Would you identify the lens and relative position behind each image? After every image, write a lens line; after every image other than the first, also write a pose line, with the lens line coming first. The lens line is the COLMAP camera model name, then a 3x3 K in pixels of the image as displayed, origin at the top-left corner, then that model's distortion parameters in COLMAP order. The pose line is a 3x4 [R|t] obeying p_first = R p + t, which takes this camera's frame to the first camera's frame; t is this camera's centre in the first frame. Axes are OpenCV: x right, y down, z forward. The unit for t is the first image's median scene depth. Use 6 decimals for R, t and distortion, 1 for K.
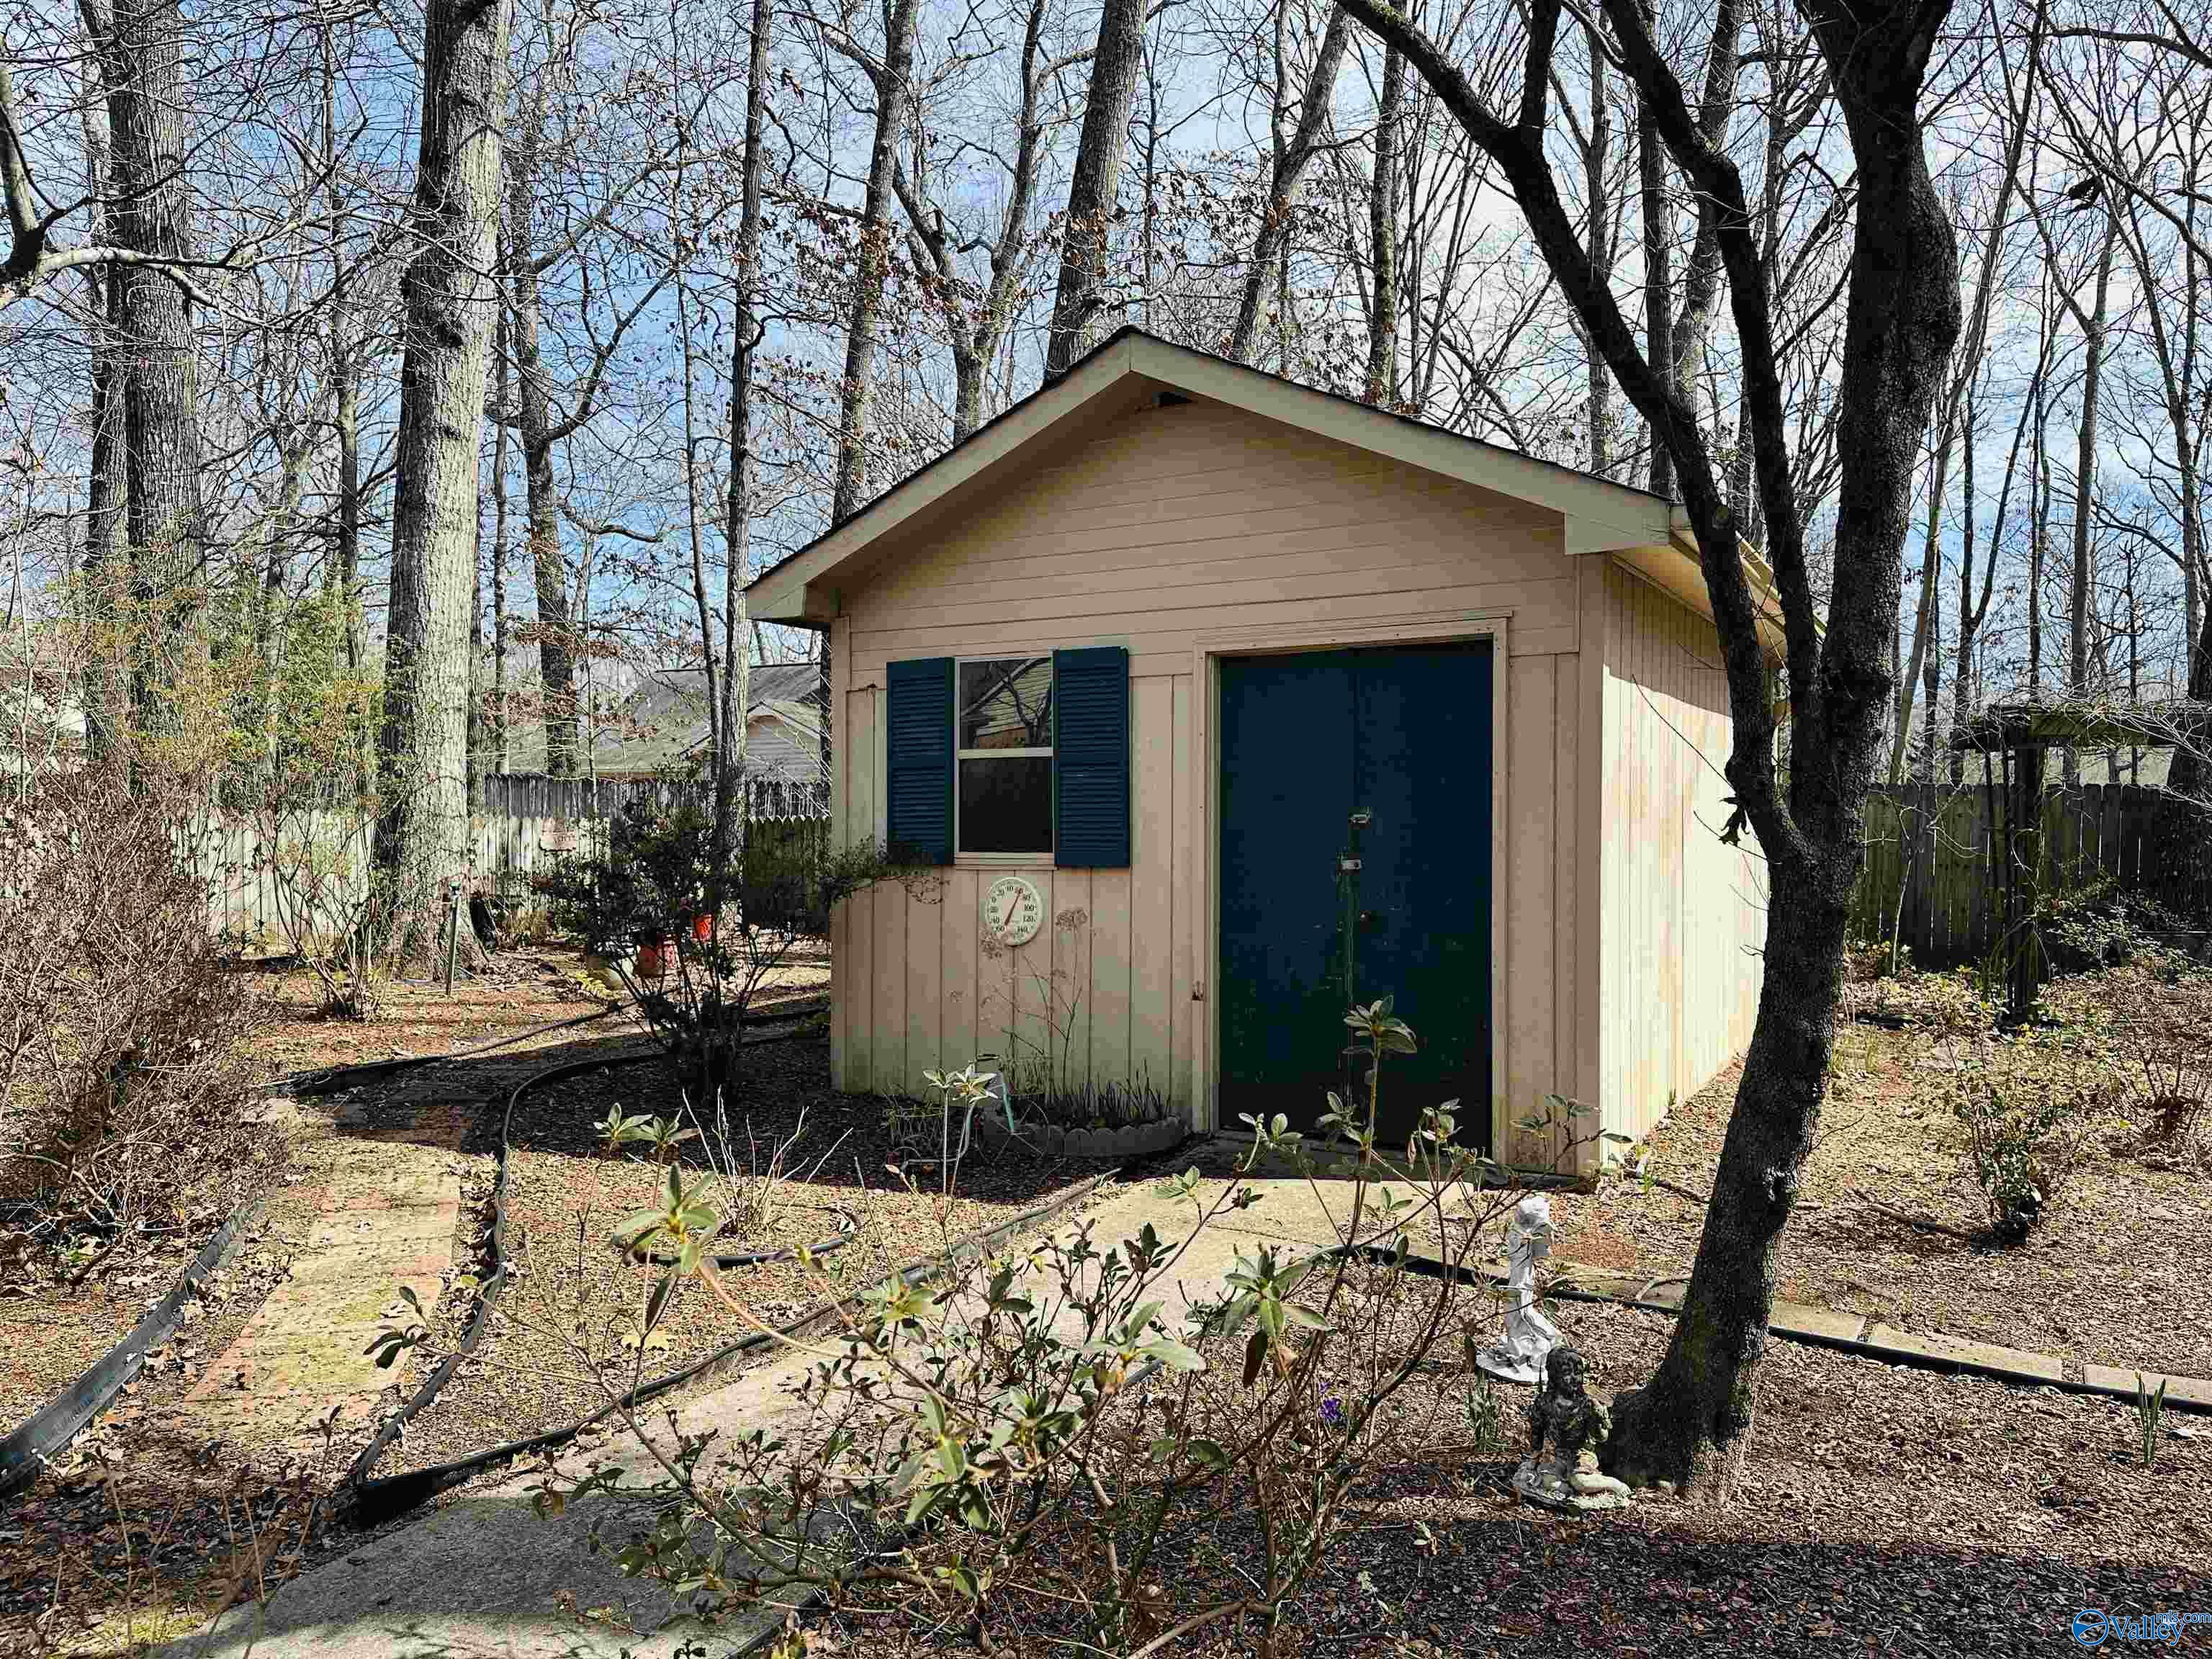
lens RADIAL K [[1507.4, 0, 1106.0], [0, 1507.4, 829.5], [0, 0, 1]] dist [0.040594, -0.045075]
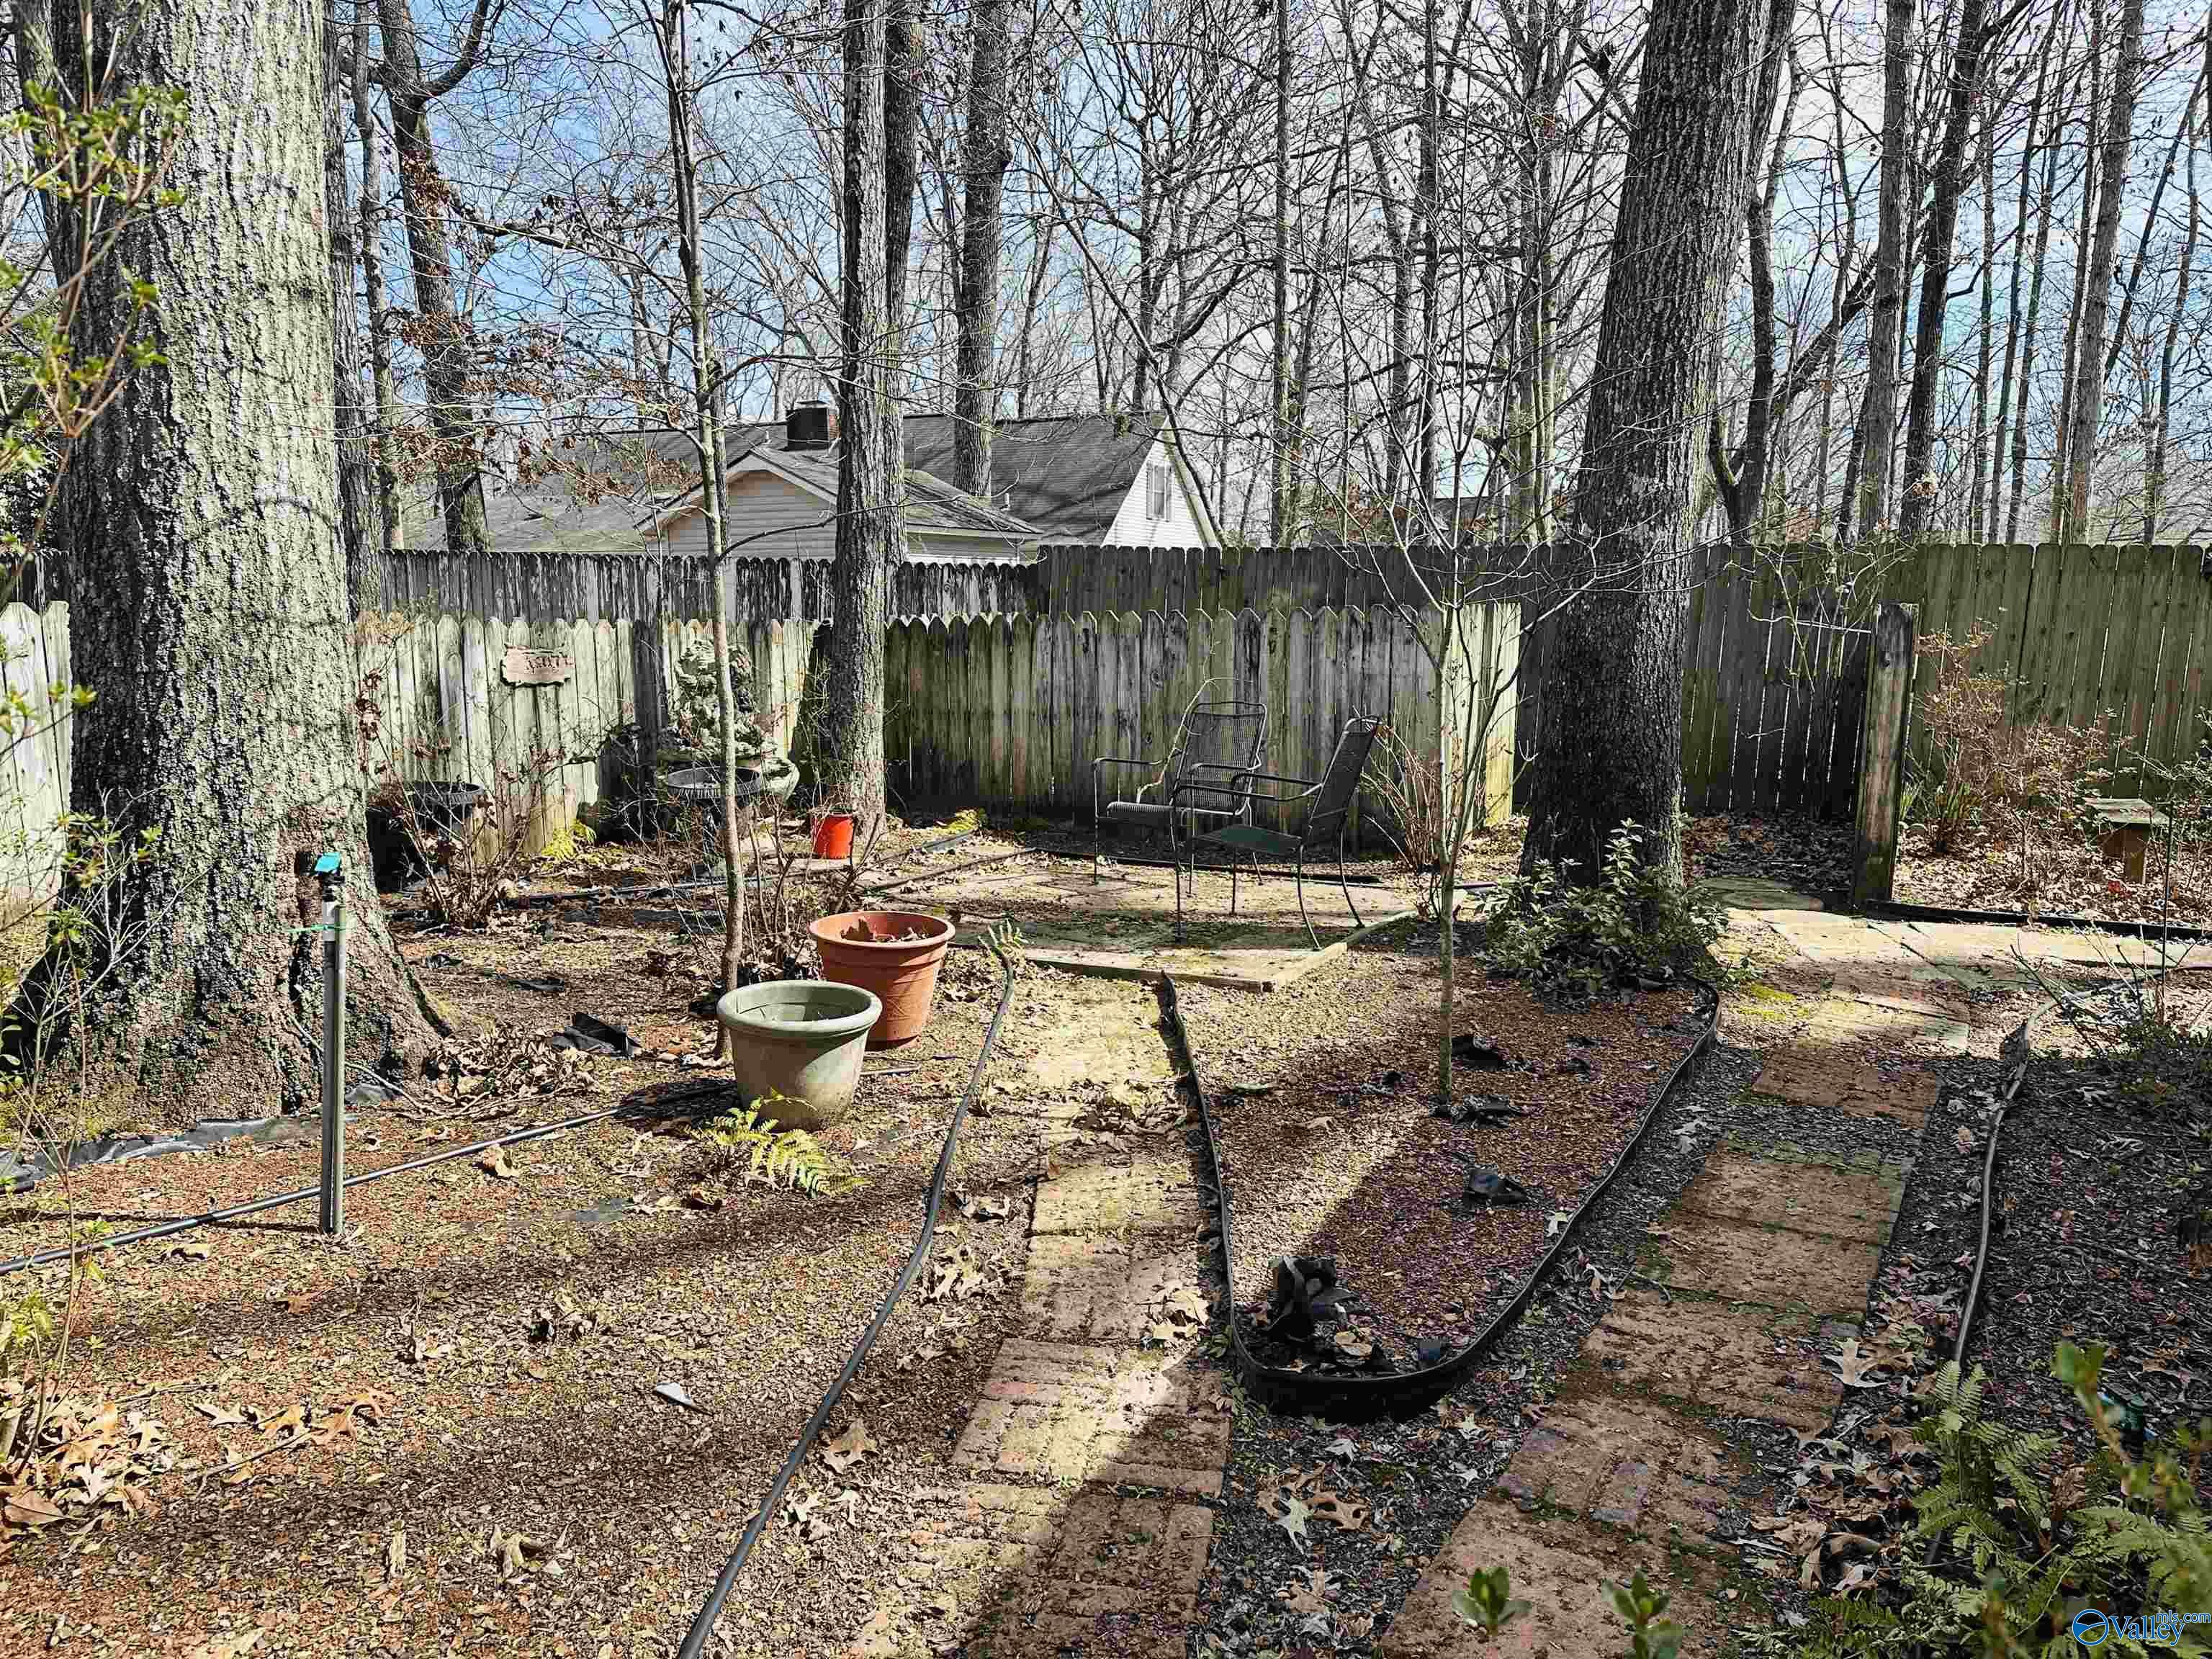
lens RADIAL K [[1507.4, 0, 1106.0], [0, 1507.4, 829.5], [0, 0, 1]] dist [0.040594, -0.045075]
pose [[0.998120, -0.008134, 0.060744, -0.211708], [-0.000216, 0.990681, 0.136204, -0.007528], [-0.061286, -0.135961, 0.988817, 0.500503]]
